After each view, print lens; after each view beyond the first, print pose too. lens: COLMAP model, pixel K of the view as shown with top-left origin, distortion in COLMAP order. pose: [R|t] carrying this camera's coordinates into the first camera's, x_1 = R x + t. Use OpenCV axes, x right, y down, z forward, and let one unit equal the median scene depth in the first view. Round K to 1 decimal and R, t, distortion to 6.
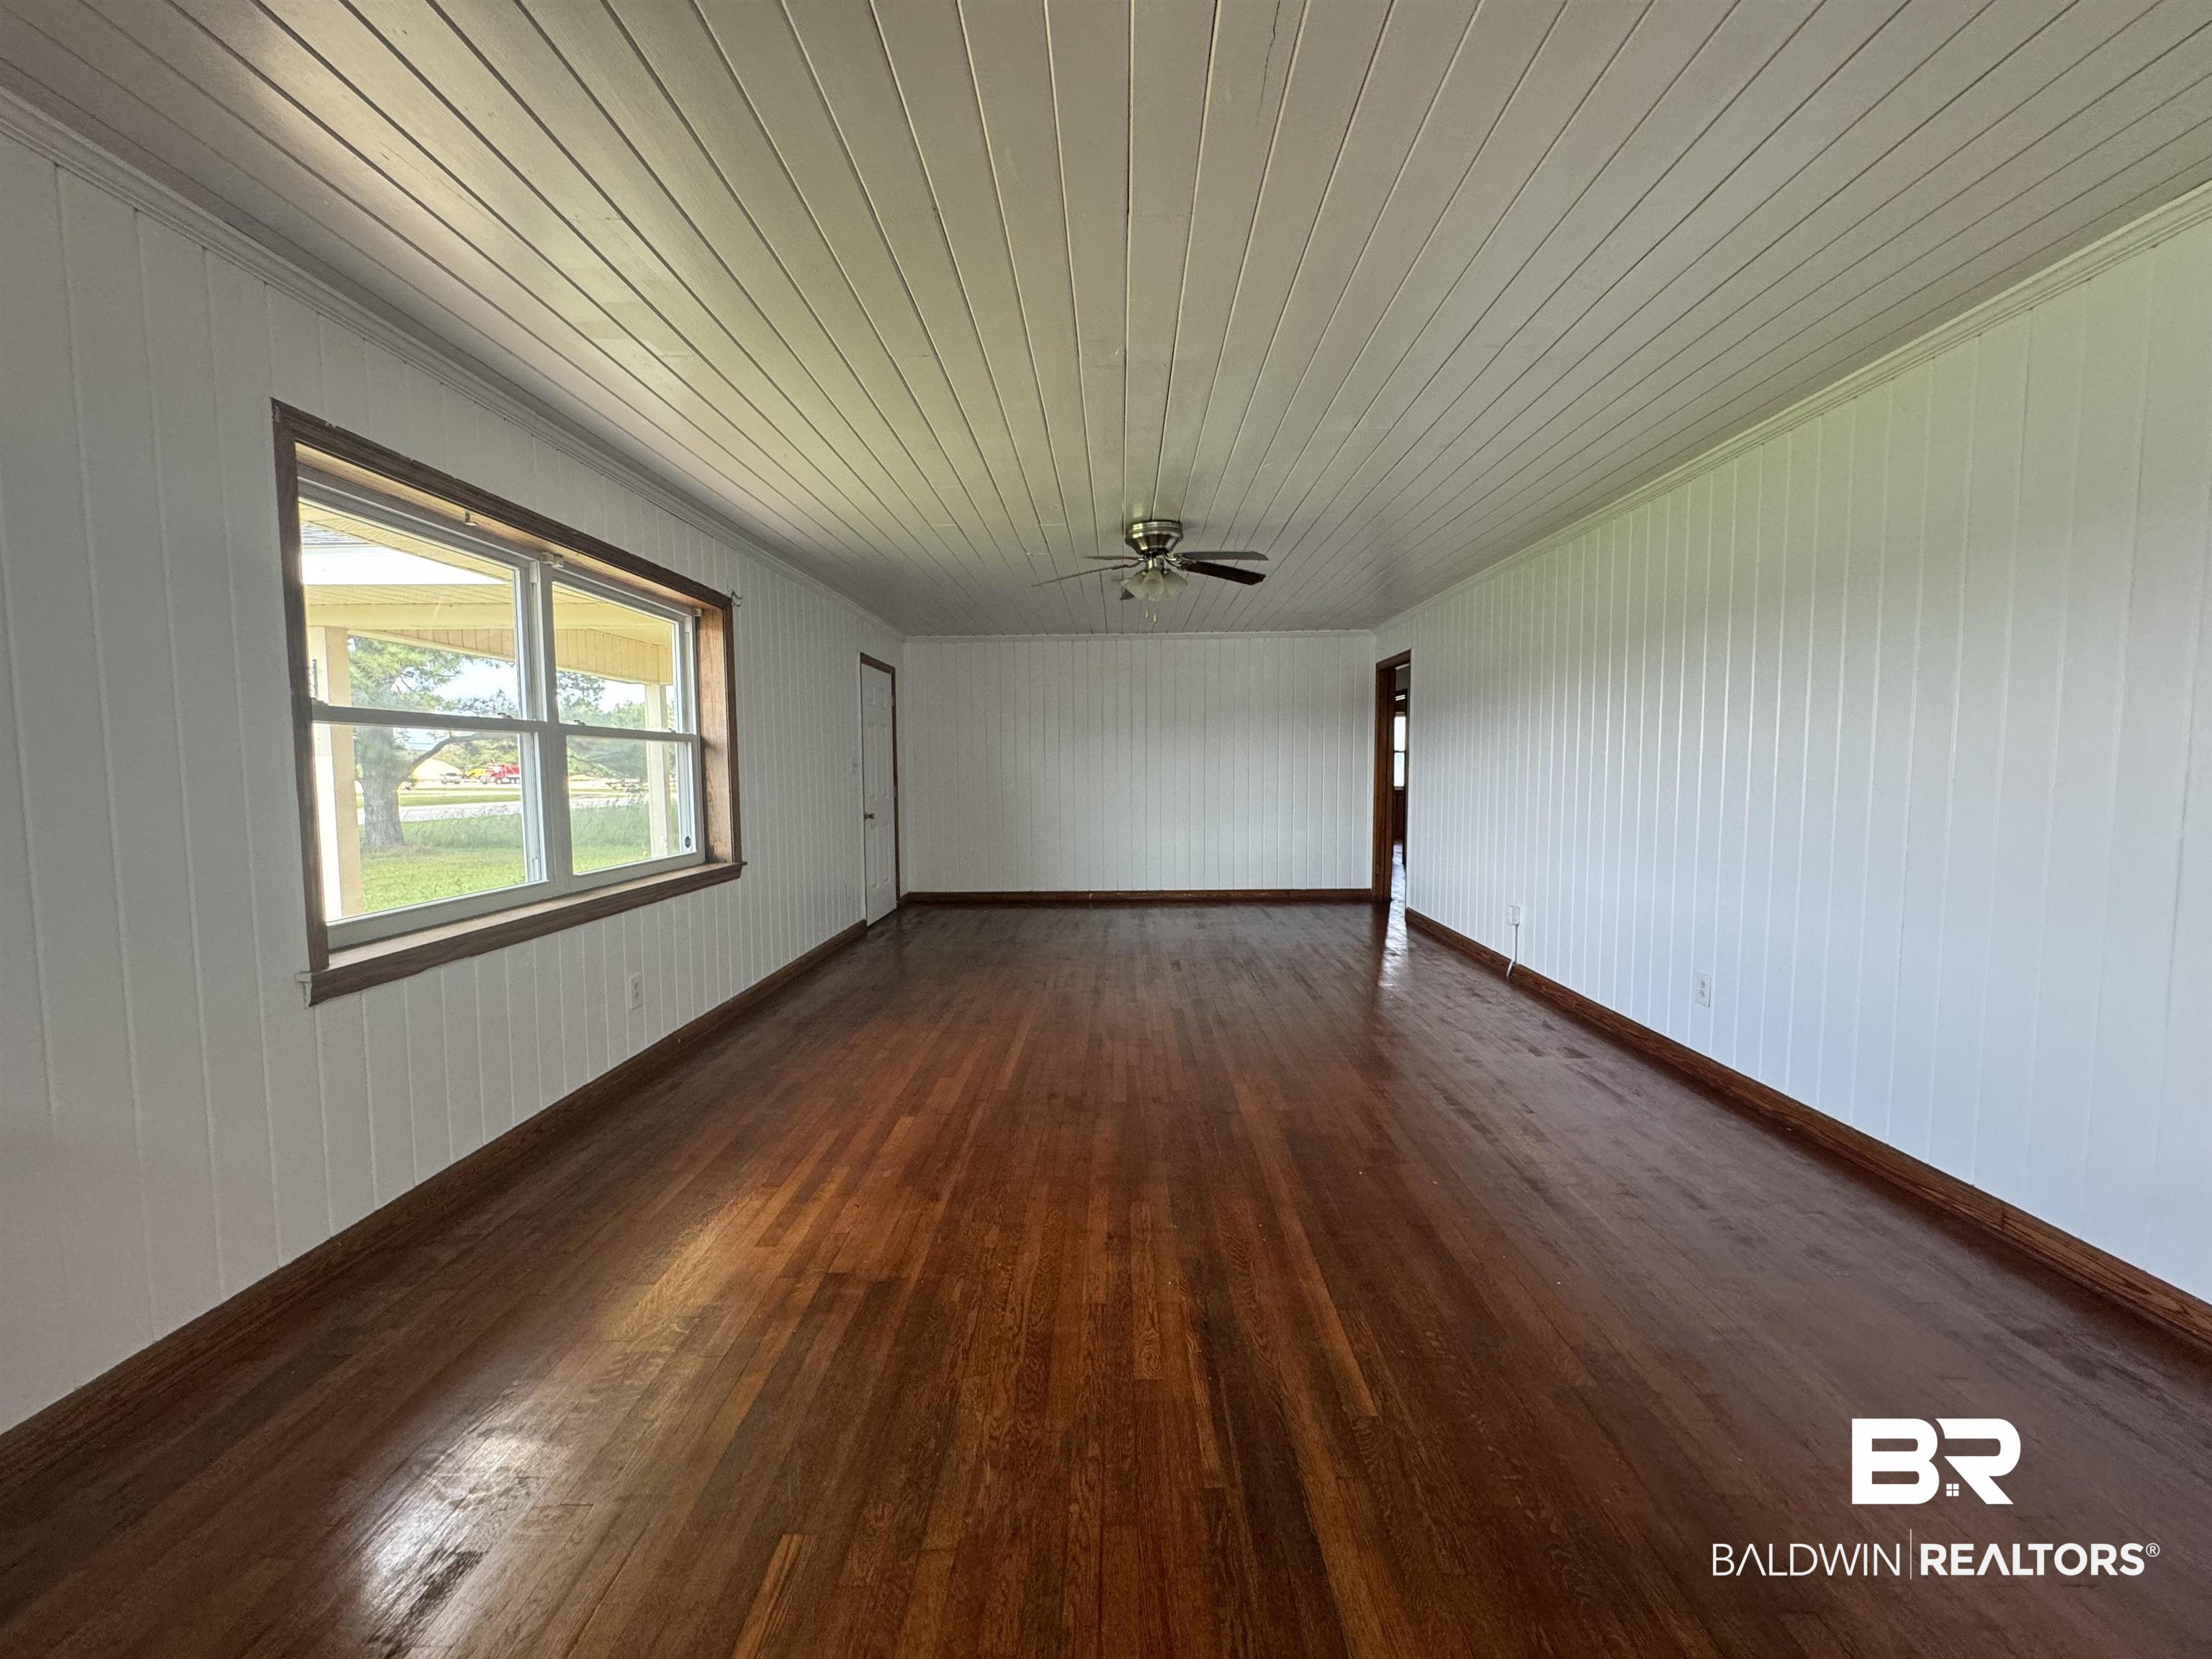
lens RADIAL K [[896.1, 0, 1106.0], [0, 896.1, 829.5], [0, 0, 1]] dist [0.000393, 0.000023]
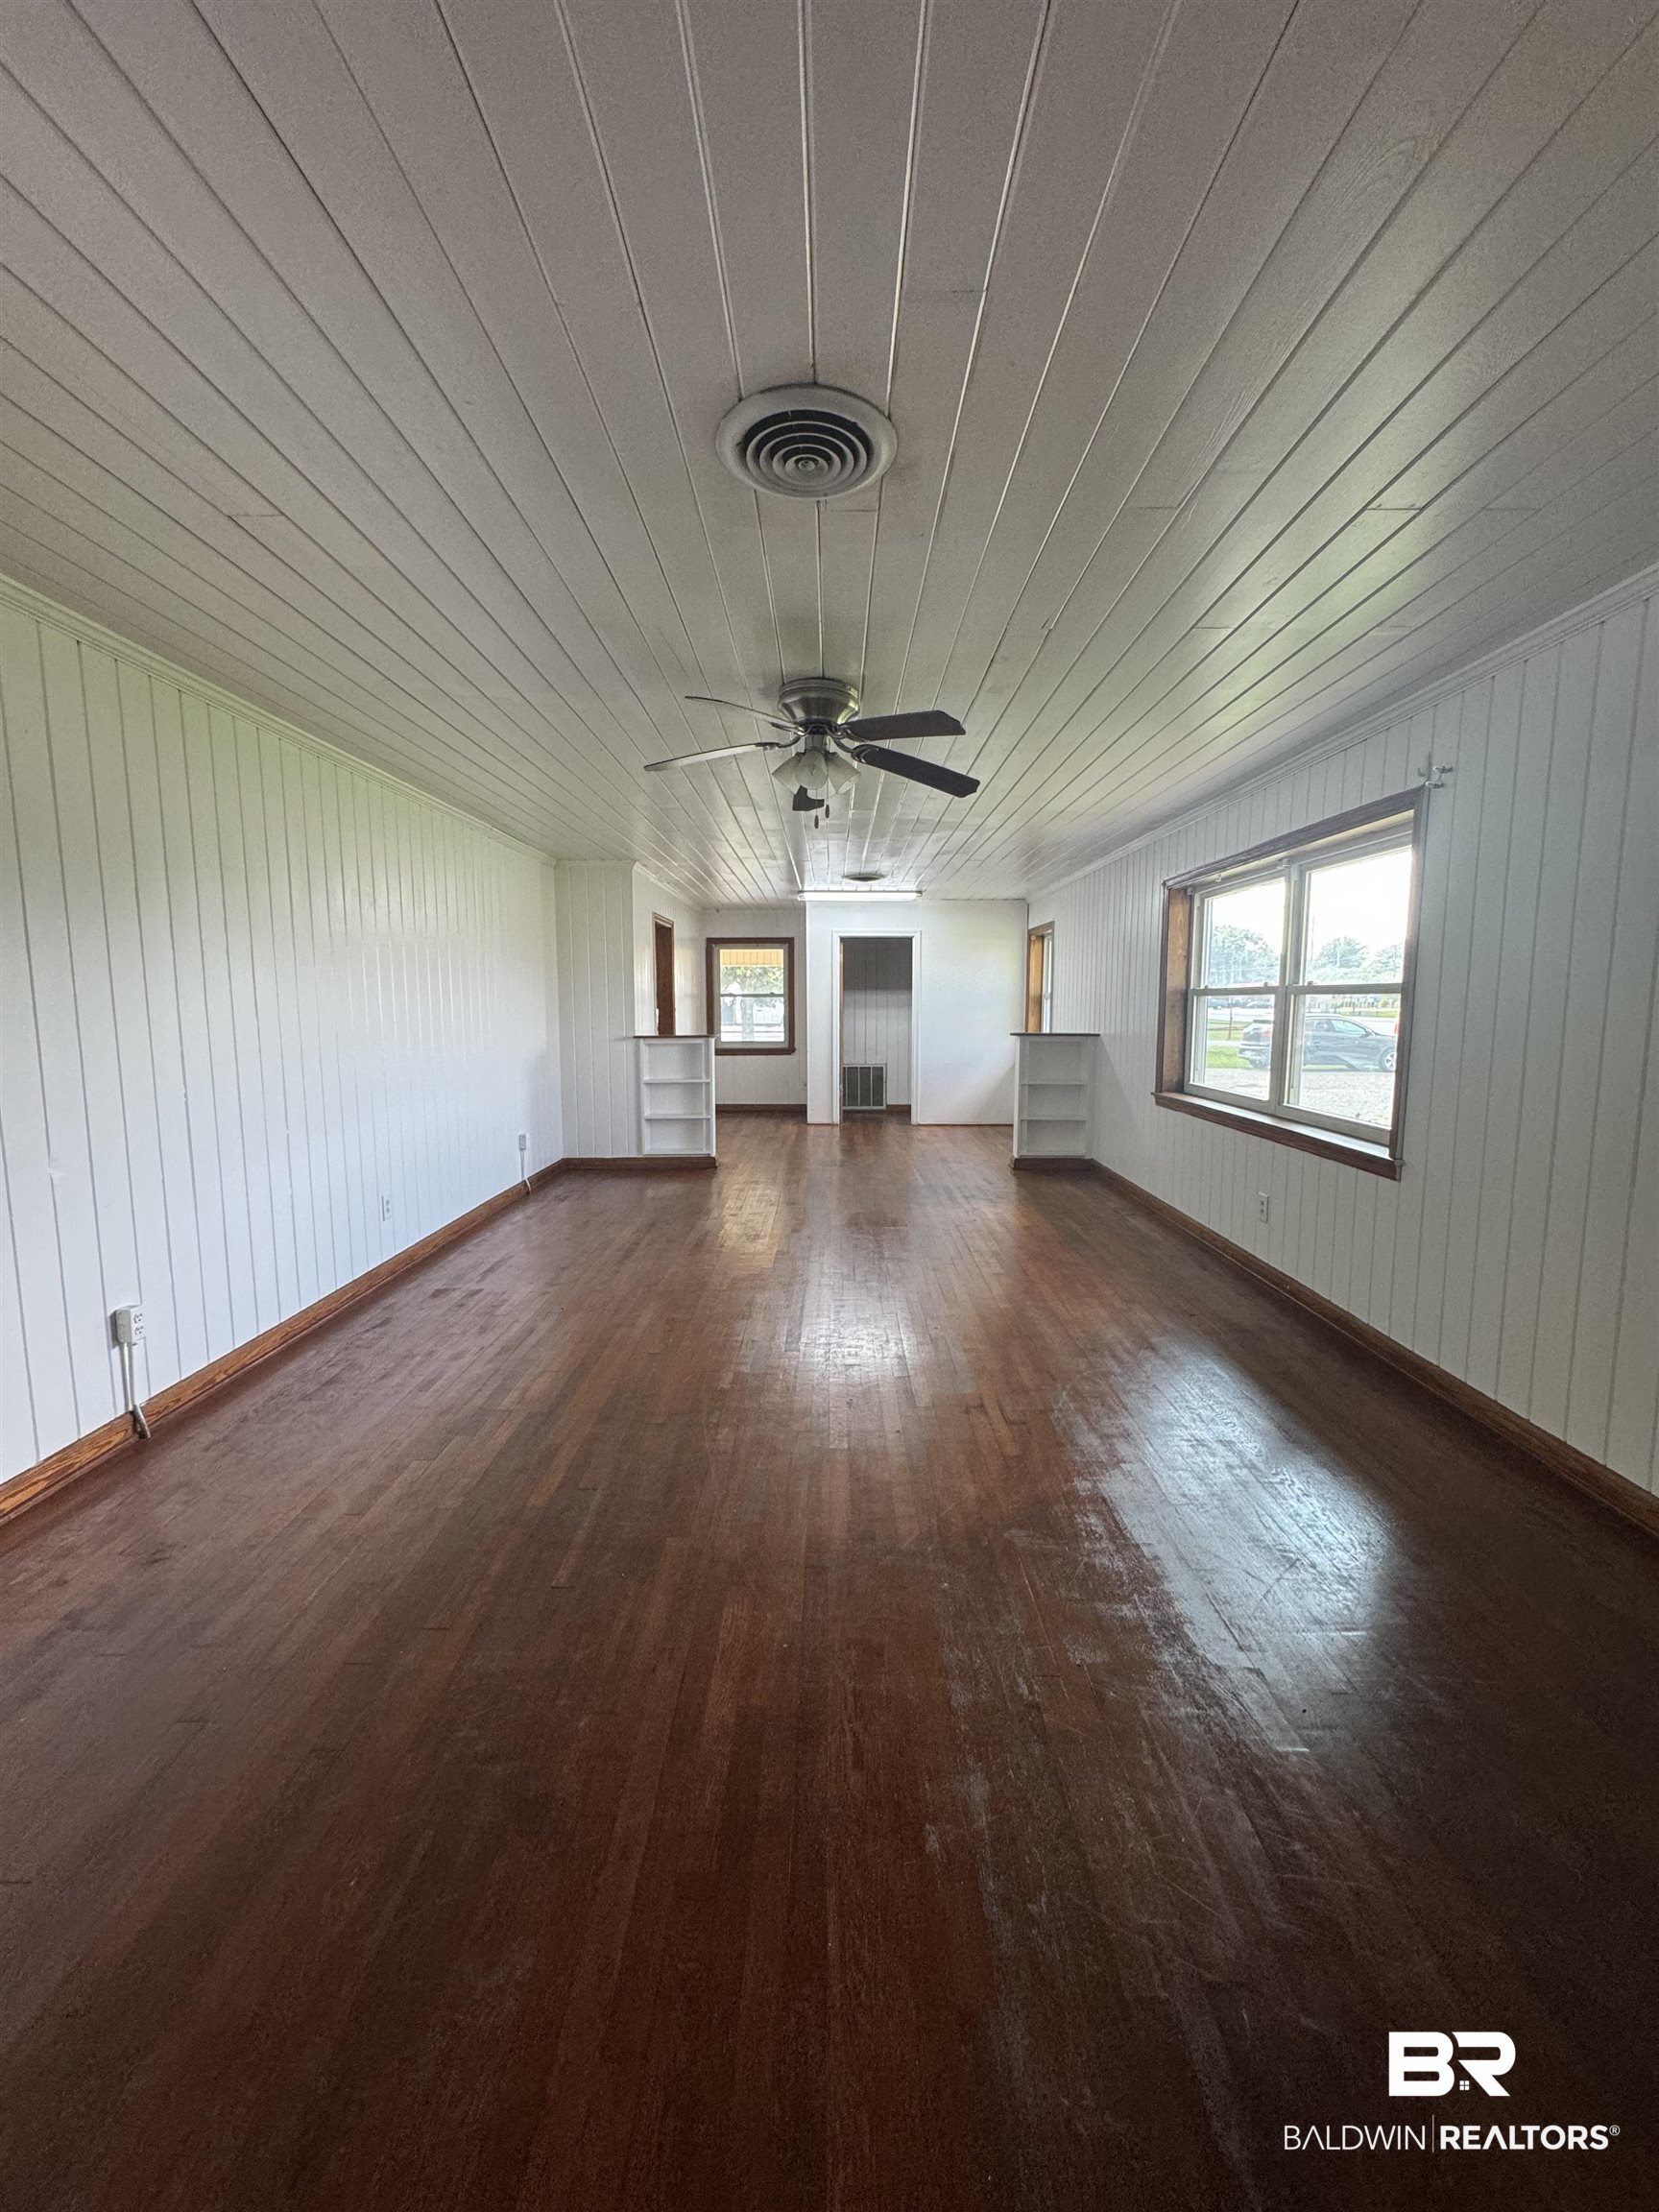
lens RADIAL K [[896.1, 0, 829.5], [0, 896.1, 1106.0], [0, 0, 1]] dist [0.000393, 0.000023]
pose [[-0.999751, 0.009508, -0.020198, 0.070137], [0.005693, 0.983441, 0.181138, -0.165097], [0.021586, 0.180977, -0.983250, 2.008111]]
